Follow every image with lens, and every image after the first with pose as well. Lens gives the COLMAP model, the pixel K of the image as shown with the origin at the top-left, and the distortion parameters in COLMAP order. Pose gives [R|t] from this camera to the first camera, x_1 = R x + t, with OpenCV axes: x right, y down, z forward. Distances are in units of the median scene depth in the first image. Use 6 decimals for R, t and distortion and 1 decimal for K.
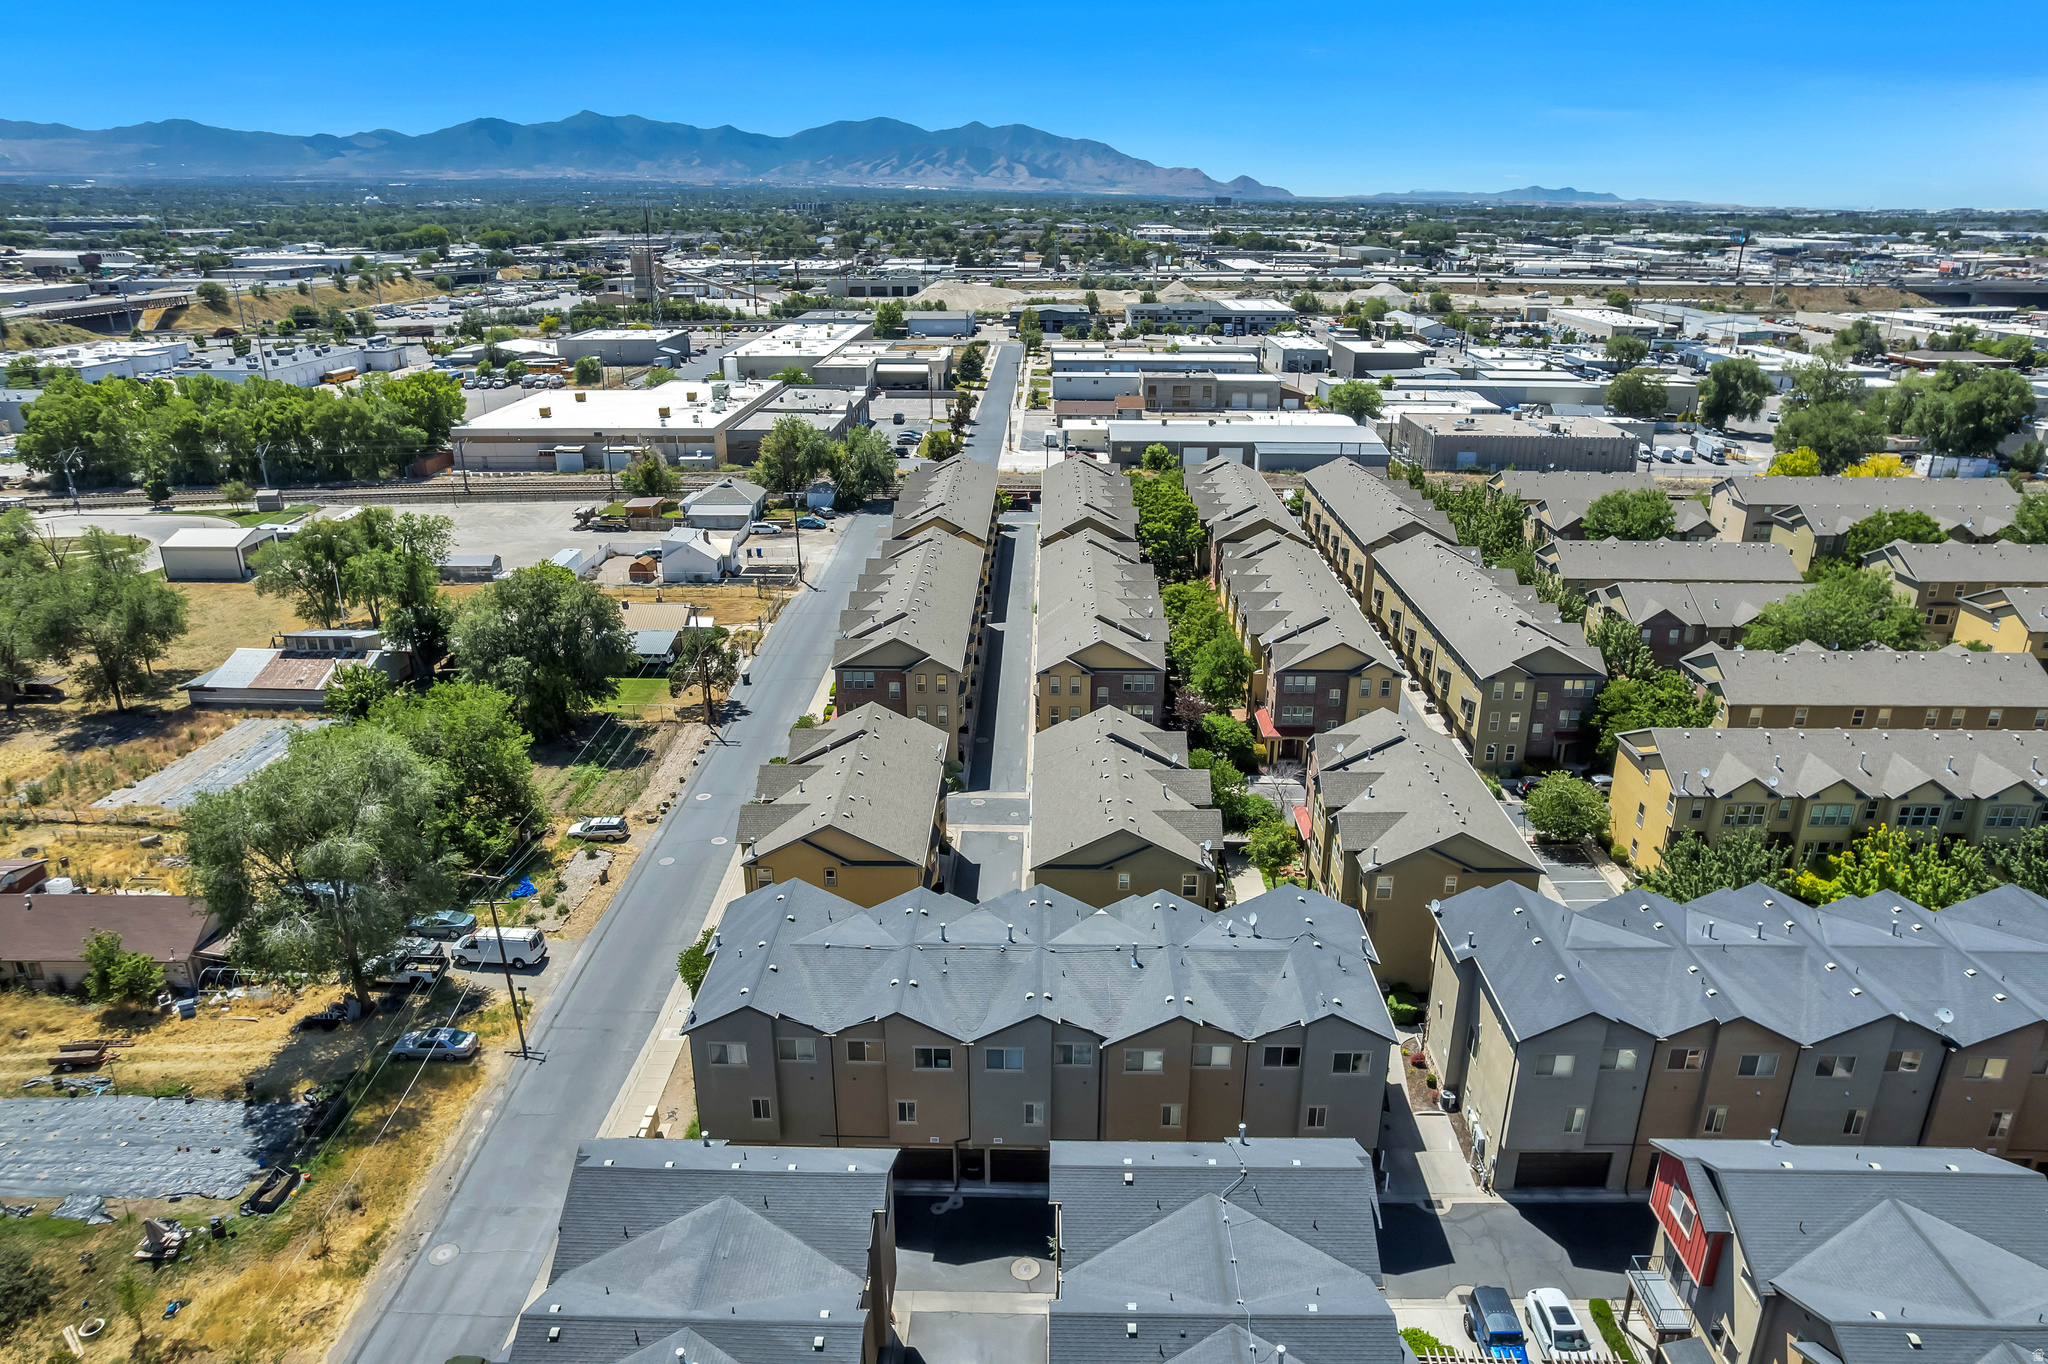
lens RADIAL K [[1309.7, 0, 1034.1], [0, 1309.7, 676.5], [0, 0, 1]] dist [-0.077645, 0.069837]
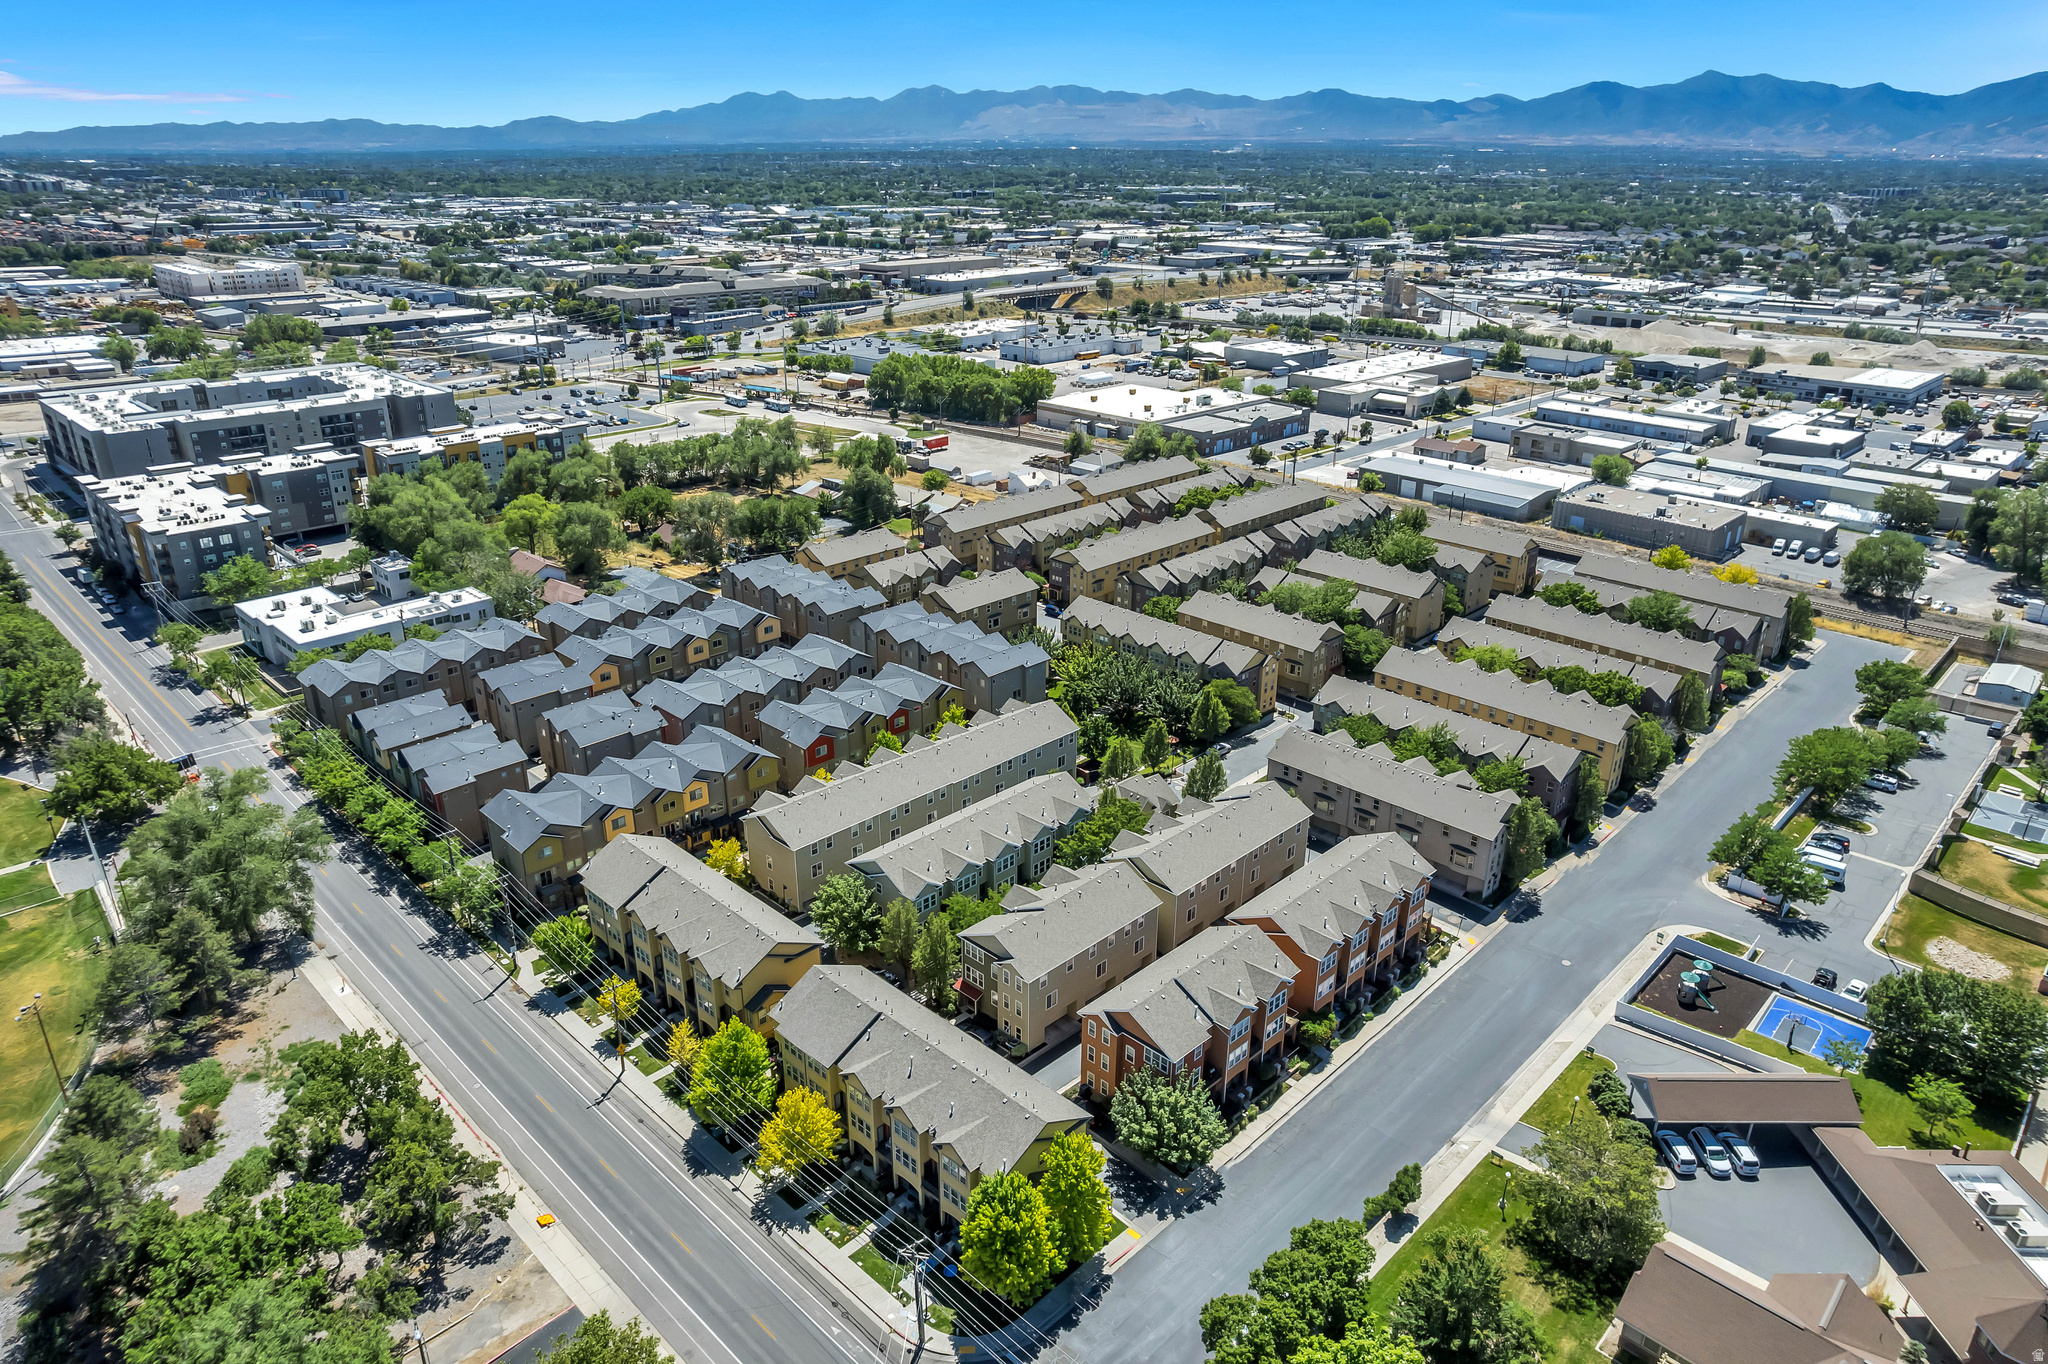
lens RADIAL K [[1309.7, 0, 1034.1], [0, 1309.7, 676.5], [0, 0, 1]] dist [-0.077645, 0.069837]
pose [[0.723421, 0.260783, -0.639261, 0.815413], [-0.244110, 0.962725, 0.116490, -0.031645], [0.645812, 0.071779, 0.760115, -0.367414]]
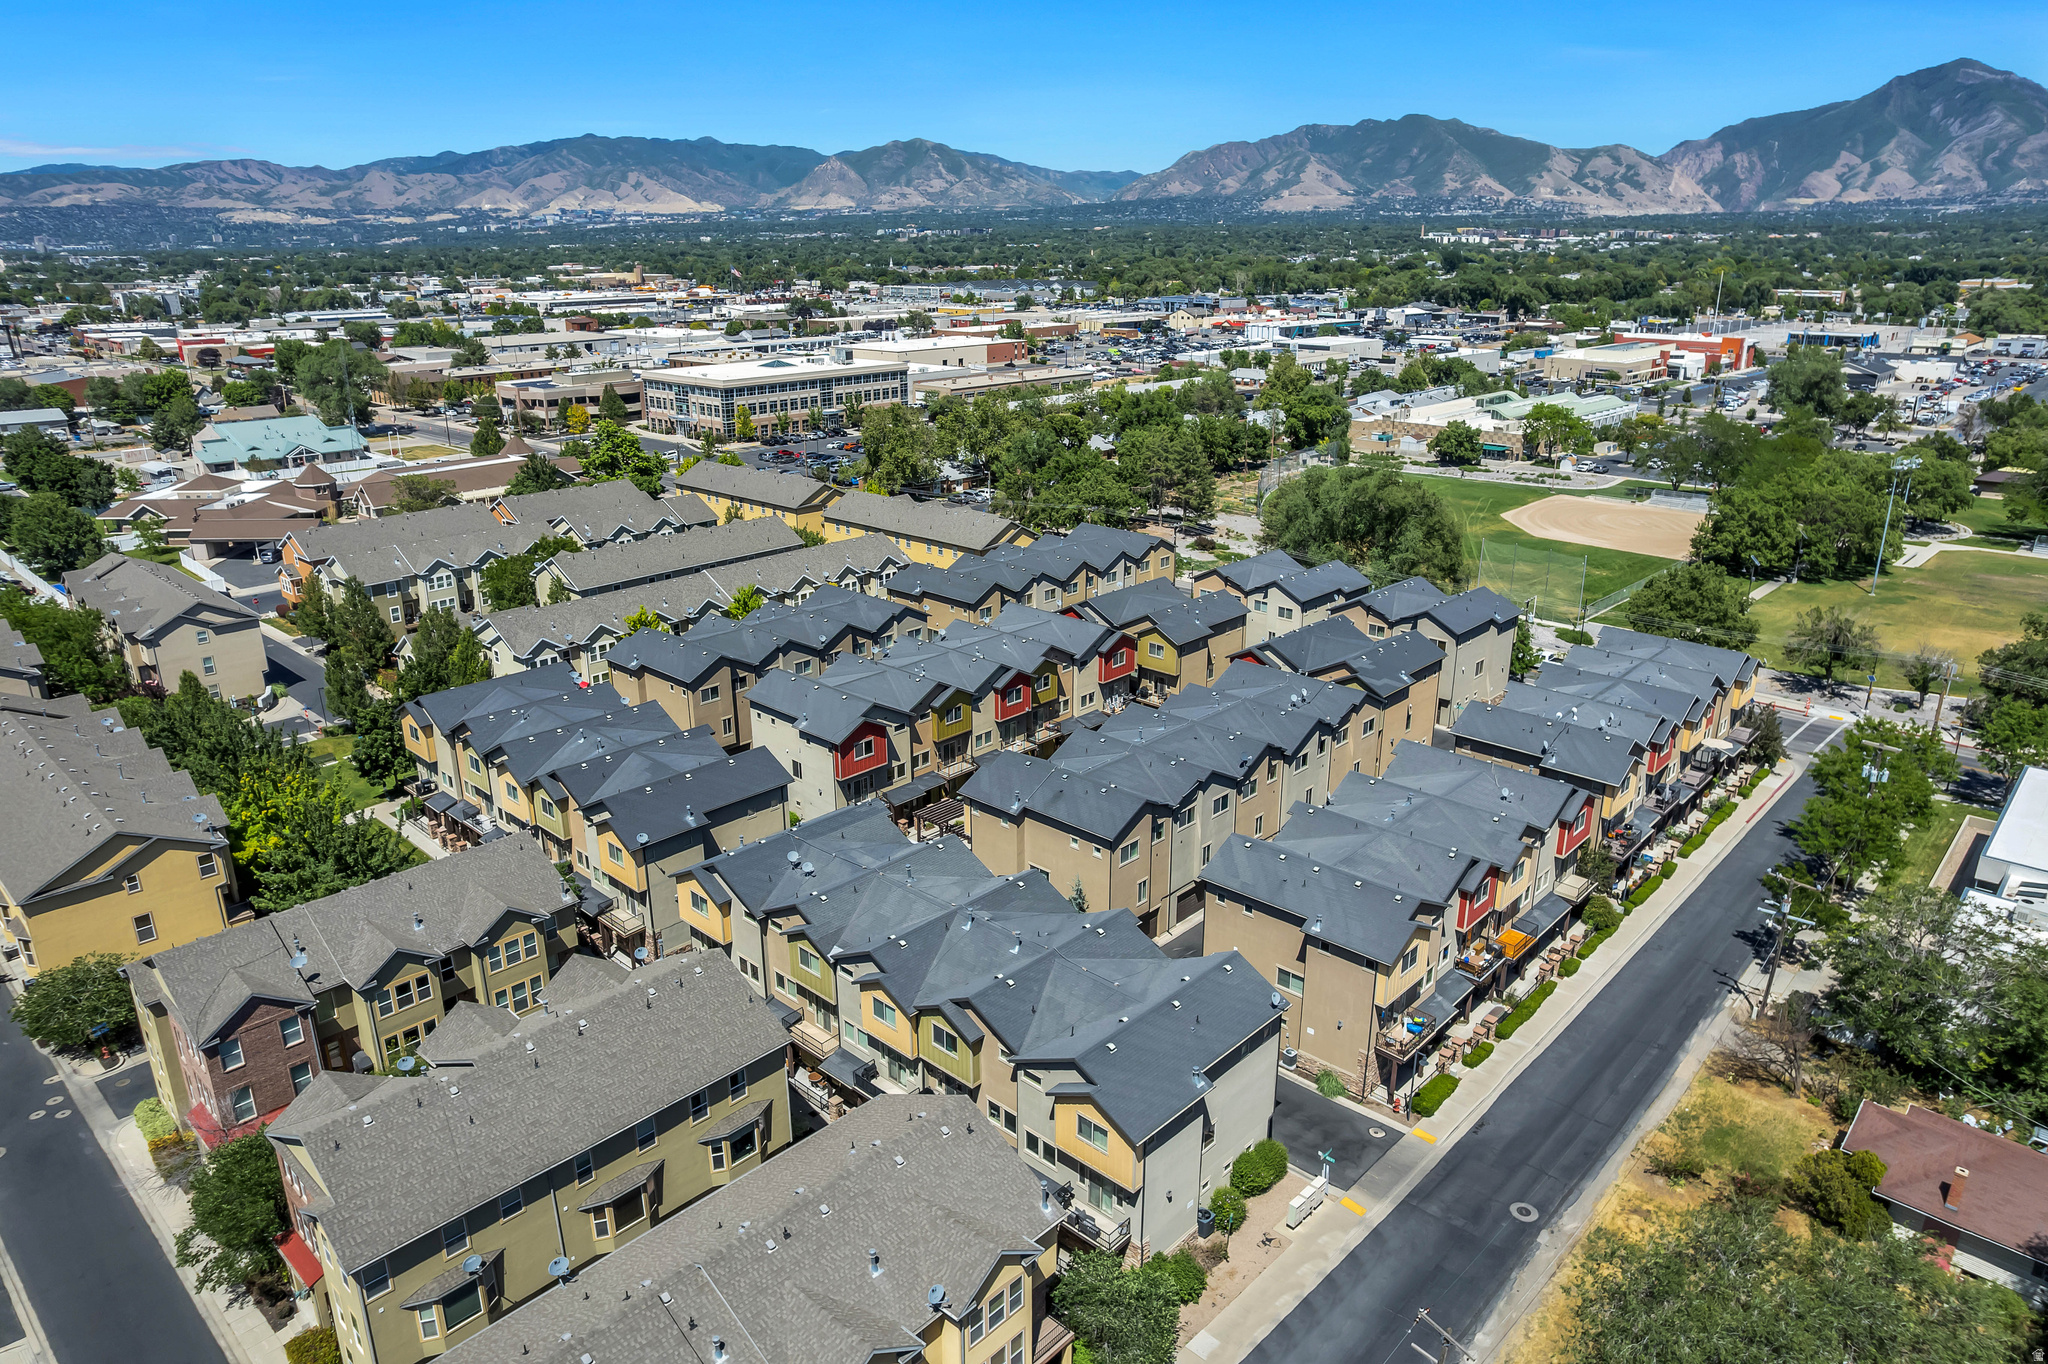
lens RADIAL K [[1309.7, 0, 1034.1], [0, 1309.7, 676.5], [0, 0, 1]] dist [-0.077645, 0.069837]
pose [[-0.743797, -0.214799, 0.632951, -0.191045], [0.233117, 0.804133, 0.546833, -0.144534], [-0.626436, 0.554285, -0.548039, 0.412848]]
